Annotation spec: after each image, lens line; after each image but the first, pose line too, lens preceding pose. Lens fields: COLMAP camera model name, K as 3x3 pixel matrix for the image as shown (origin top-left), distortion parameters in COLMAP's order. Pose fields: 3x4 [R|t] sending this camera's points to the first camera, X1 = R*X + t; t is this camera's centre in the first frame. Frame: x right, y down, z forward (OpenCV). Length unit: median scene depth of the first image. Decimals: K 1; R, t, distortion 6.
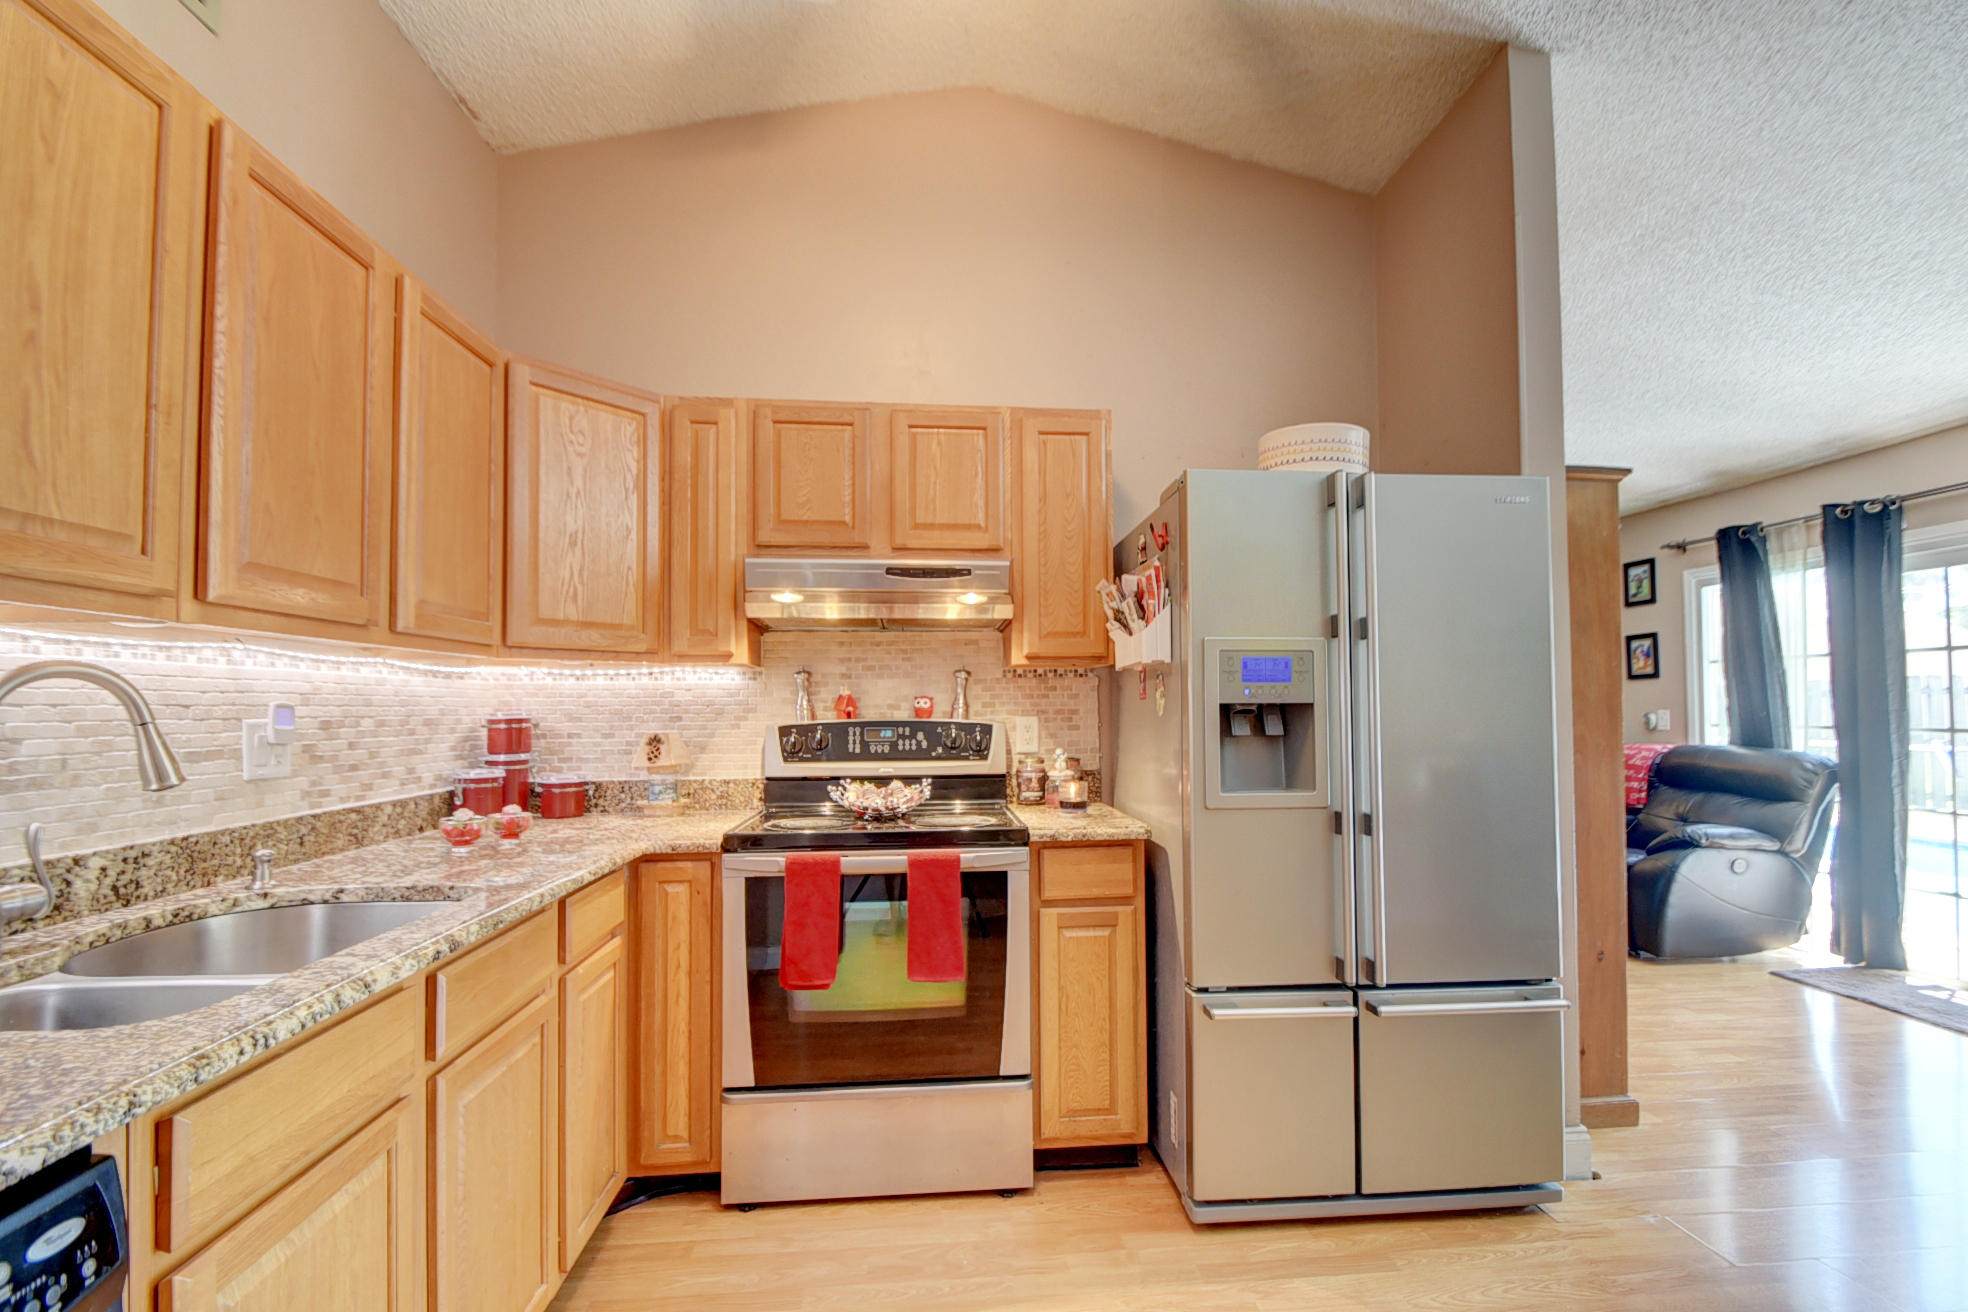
lens RADIAL K [[864.1, 0, 998.7], [0, 864.1, 681.5], [0, 0, 1]] dist [0.003752, -0.011349]
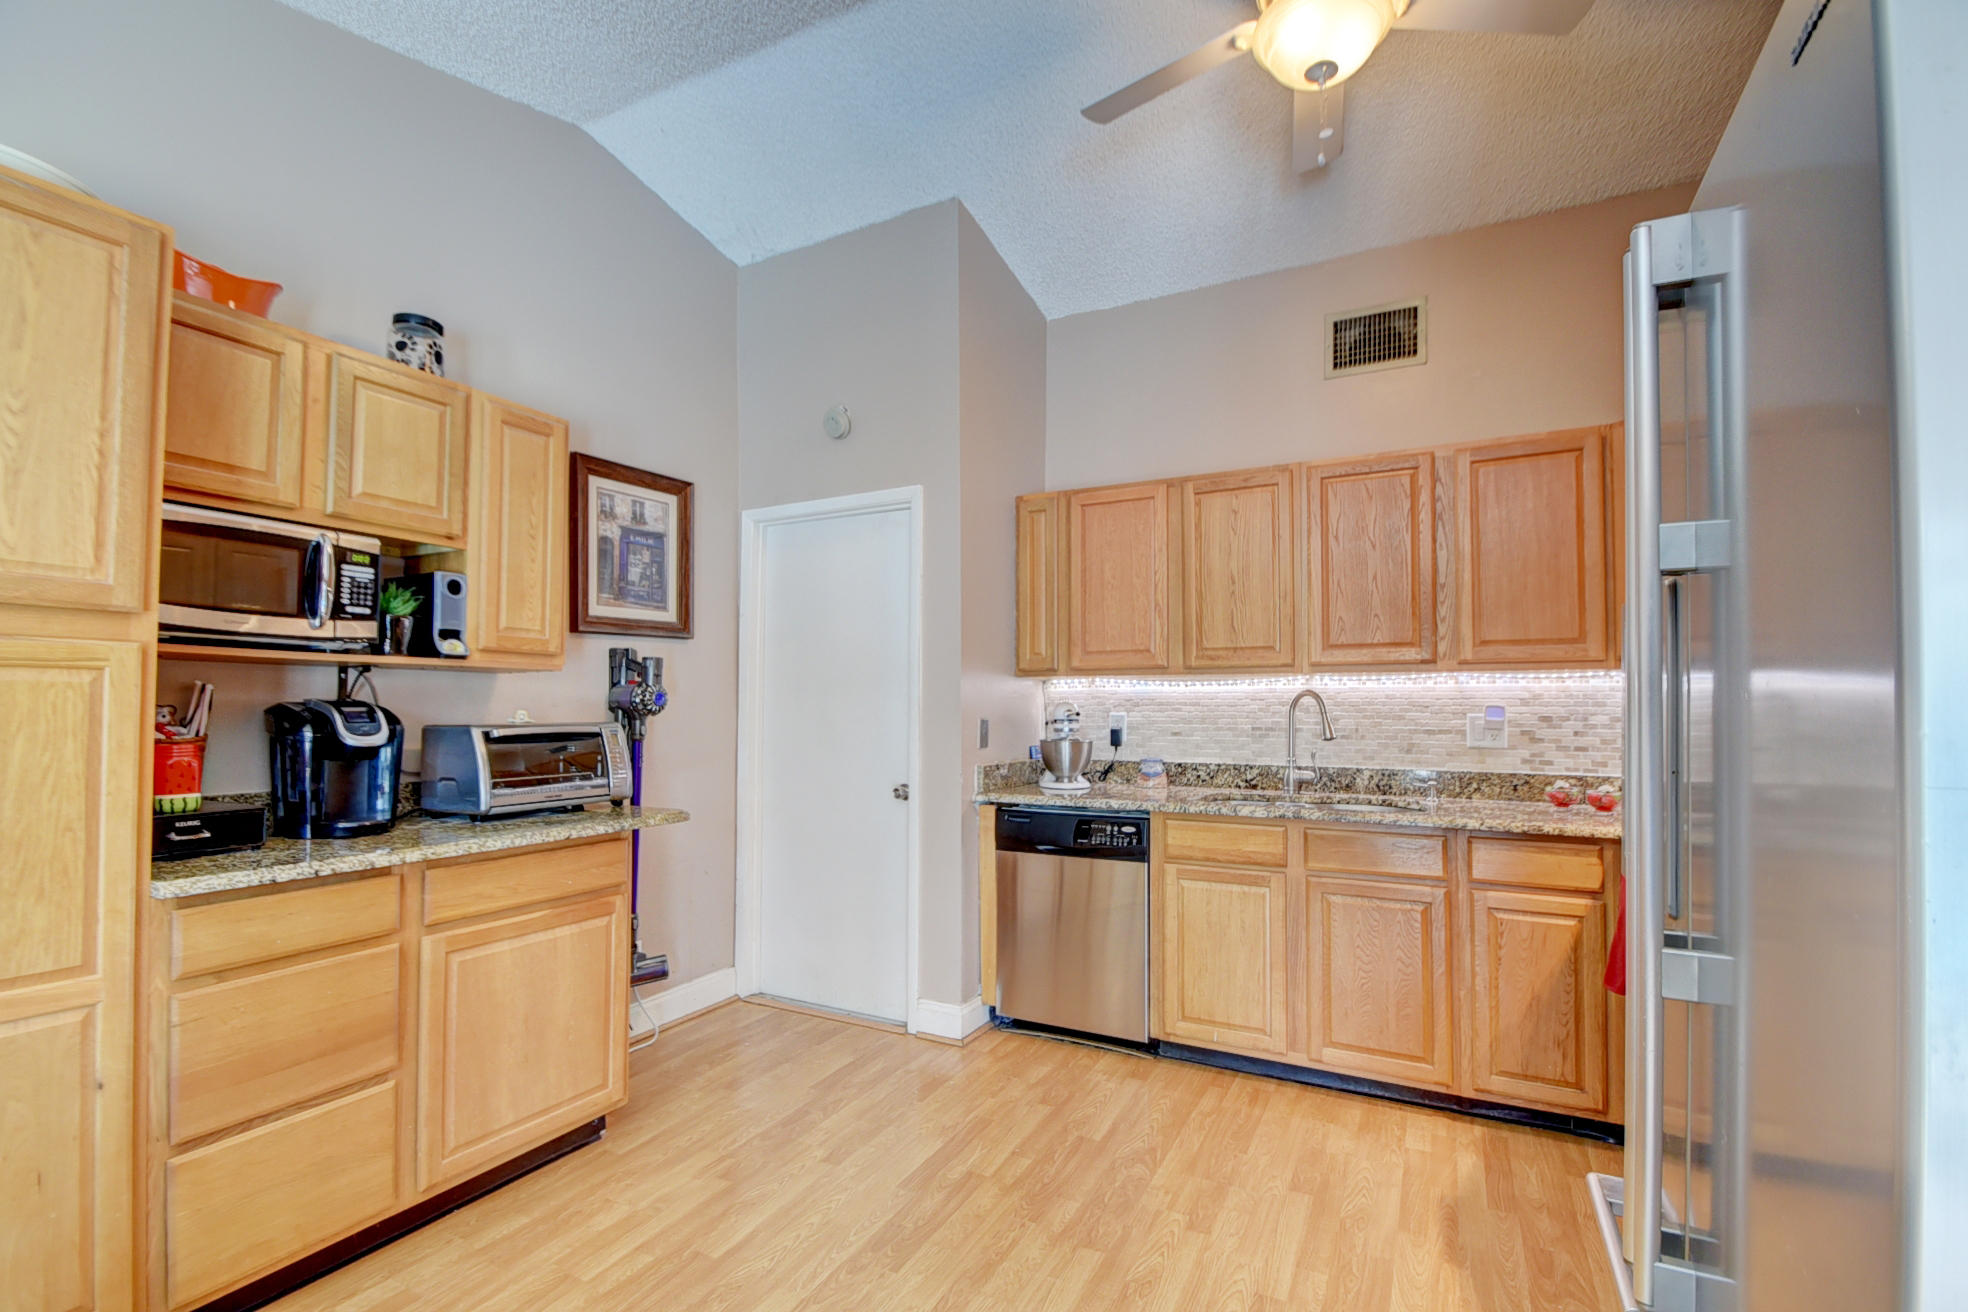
lens RADIAL K [[864.1, 0, 993.2], [0, 864.1, 684.2], [0, 0, 1]] dist [0.003752, -0.011349]
pose [[-0.537312, -0.017724, -0.843197, 0.569047], [0.024480, 0.999030, -0.036599, 0.011068], [0.843028, -0.040307, -0.536357, 0.531872]]
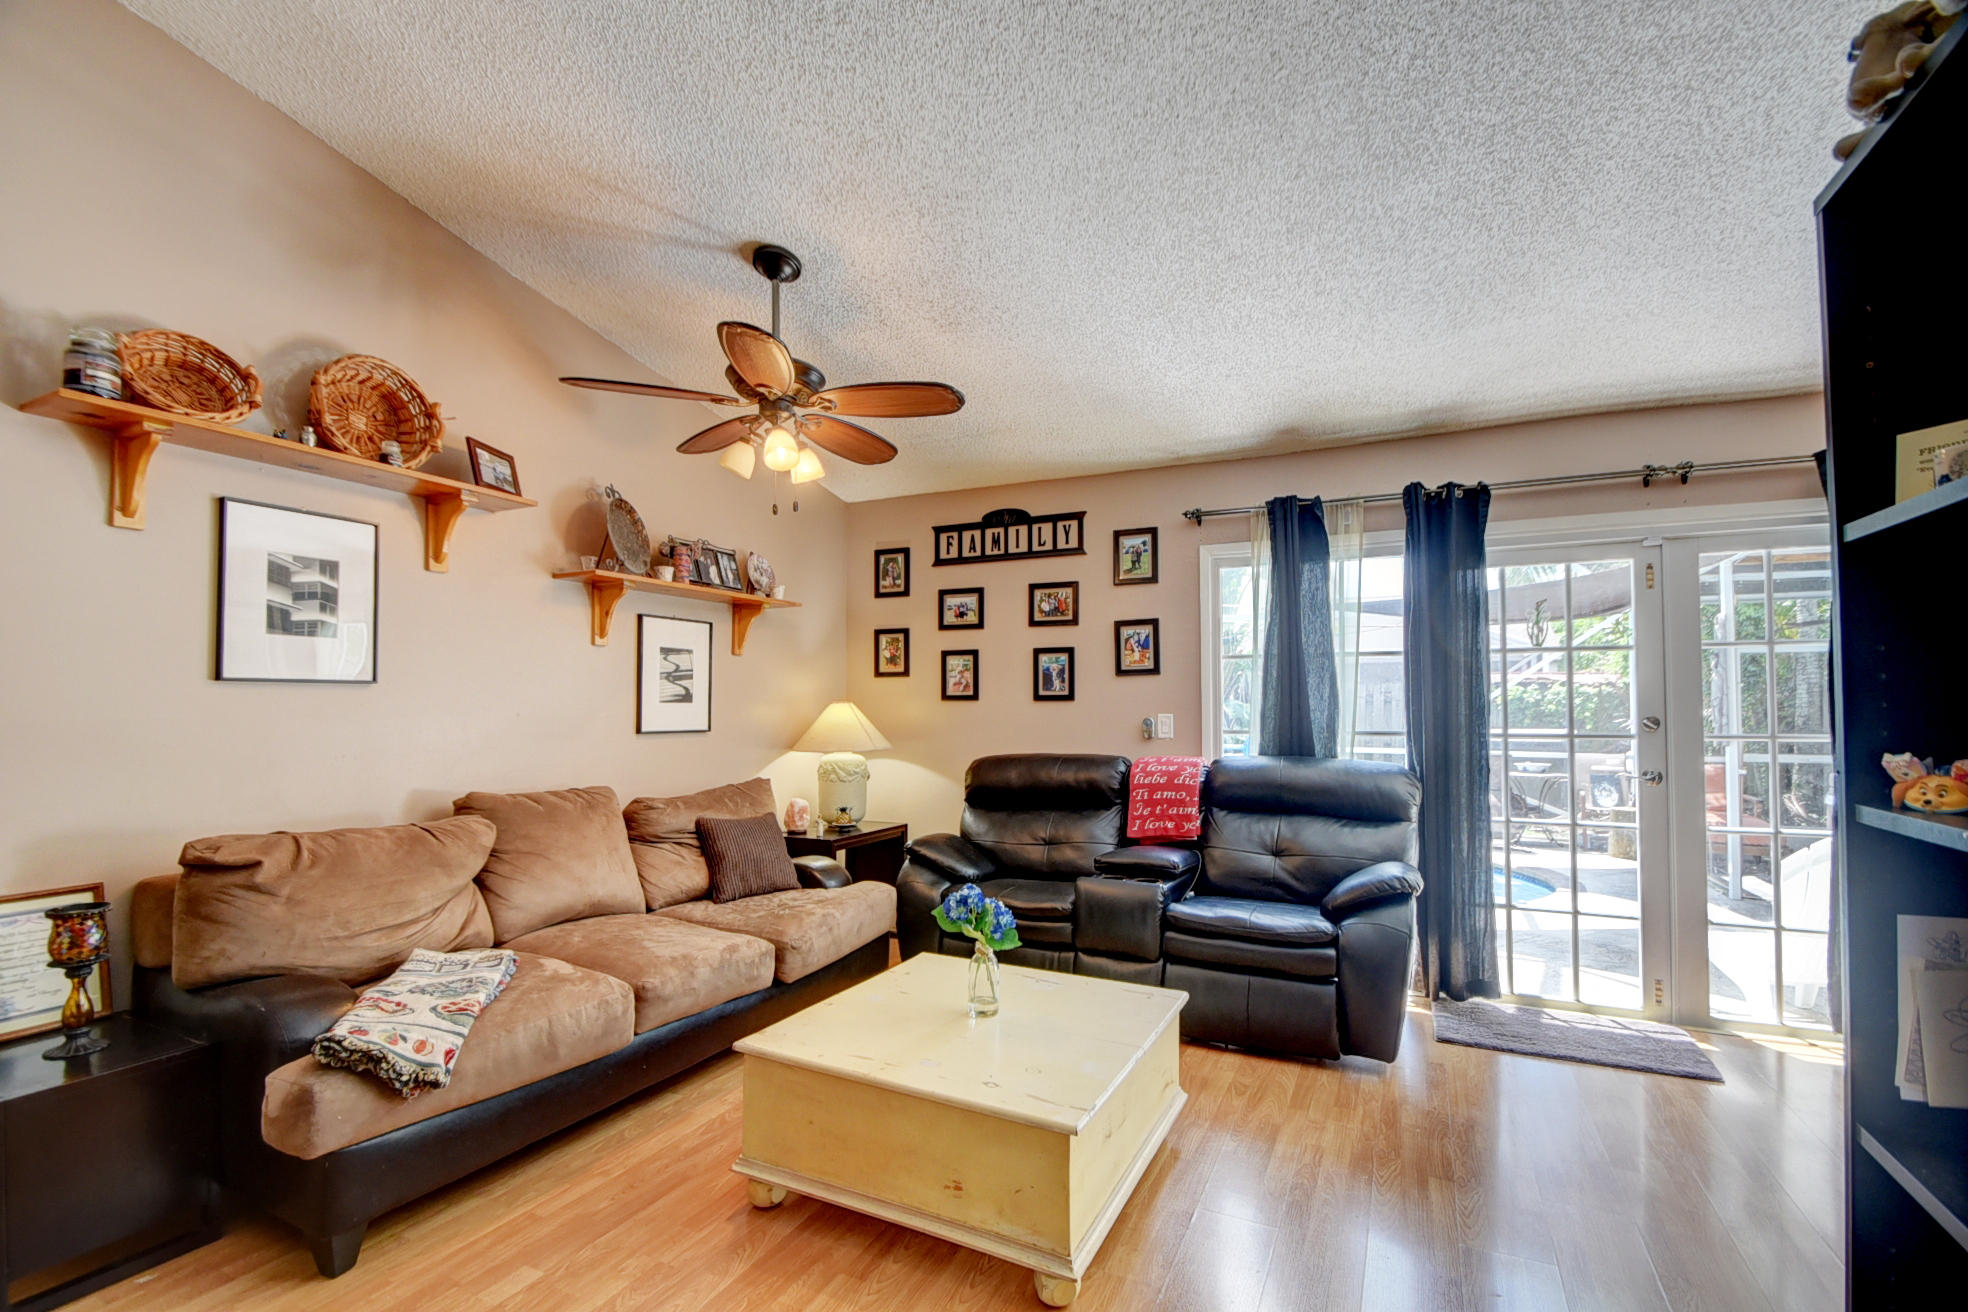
lens RADIAL K [[860.3, 0, 991.8], [0, 860.3, 686.6], [0, 0, 1]] dist [-0.003907, -0.000645]
pose [[0.517378, 0.022532, 0.855460, -0.020471], [-0.028092, 0.999562, -0.009337, 0.028467], [-0.855296, -0.019201, 0.517784, 1.045762]]
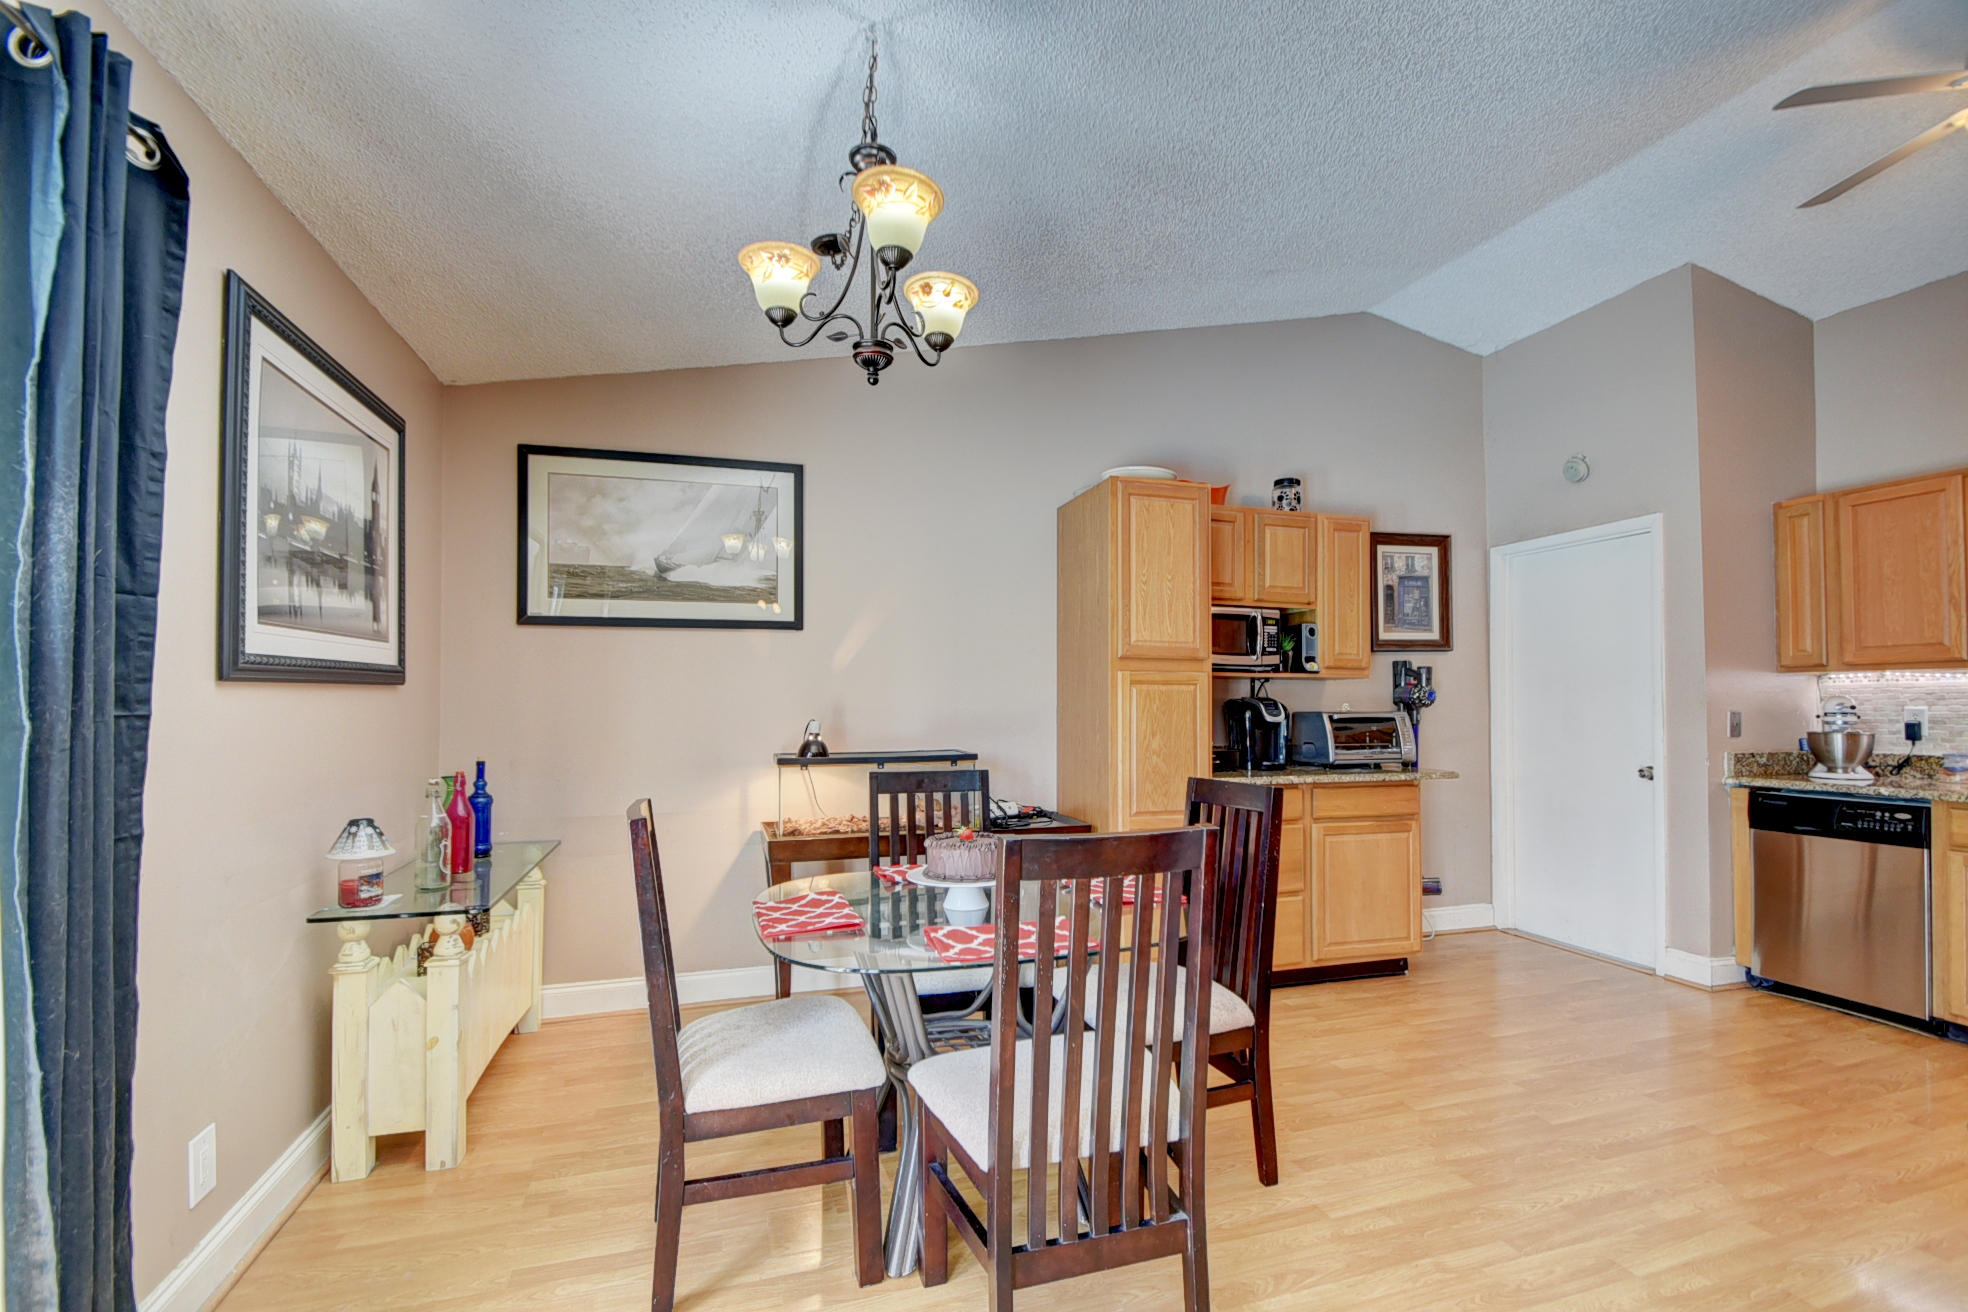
lens RADIAL K [[864.1, 0, 988.1], [0, 864.1, 682.5], [0, 0, 1]] dist [0.003752, -0.011349]
pose [[-0.978178, -0.000582, -0.207767, 0.887616], [0.009890, 0.998732, -0.049363, 0.021687], [0.207533, -0.050340, -0.976932, 0.854214]]
